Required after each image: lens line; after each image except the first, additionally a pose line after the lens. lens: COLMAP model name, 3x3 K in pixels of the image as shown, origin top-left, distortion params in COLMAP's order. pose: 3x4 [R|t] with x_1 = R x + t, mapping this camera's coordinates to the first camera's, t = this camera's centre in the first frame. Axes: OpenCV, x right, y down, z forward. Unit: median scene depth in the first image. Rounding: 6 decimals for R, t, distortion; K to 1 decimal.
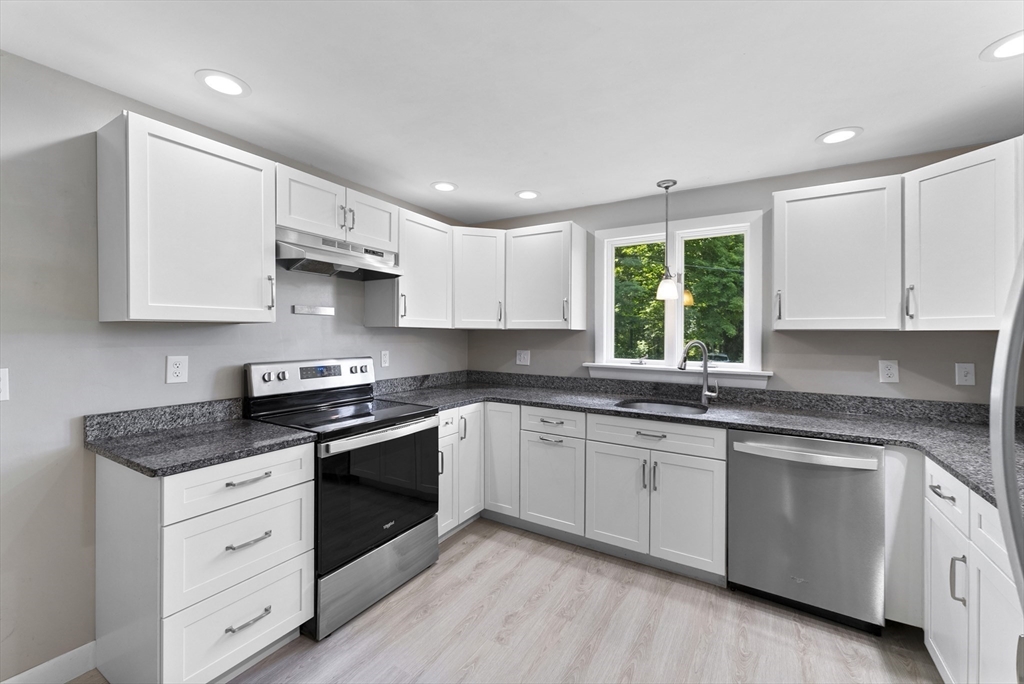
lens RADIAL K [[416.1, 0, 513.6], [0, 416.1, 332.5], [0, 0, 1]] dist [0.001874, -0.000314]
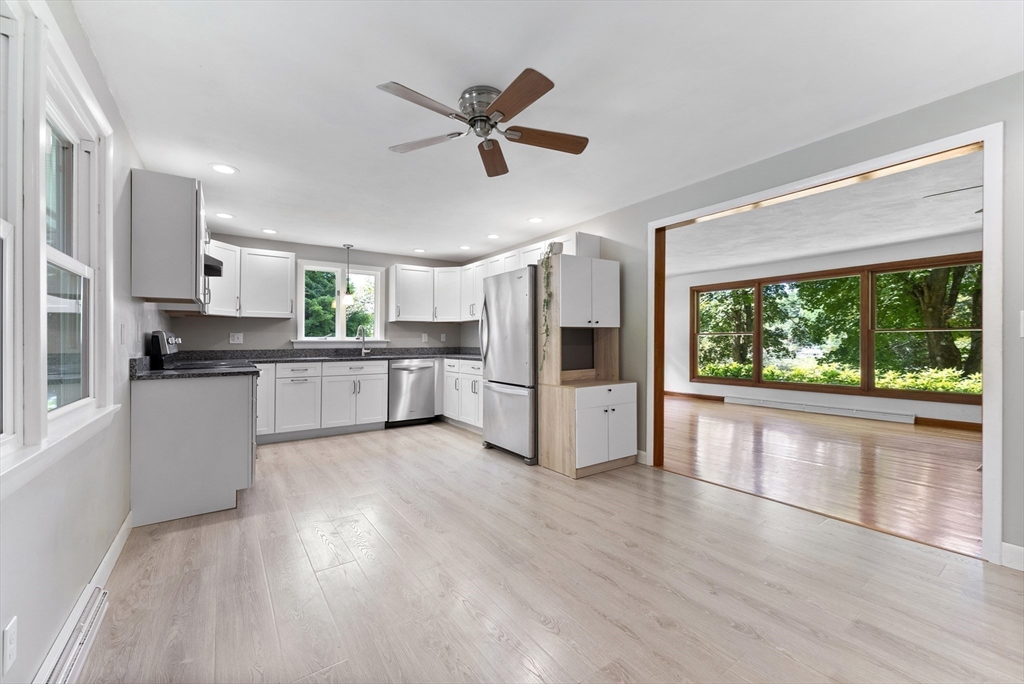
lens RADIAL K [[416.1, 0, 516.3], [0, 416.1, 332.1], [0, 0, 1]] dist [0.001874, -0.000314]
pose [[0.407897, 0.008954, 0.912984, -1.168177], [0.004056, 0.999924, -0.011619, 0.081295], [-0.913019, 0.008443, 0.407830, -0.561941]]
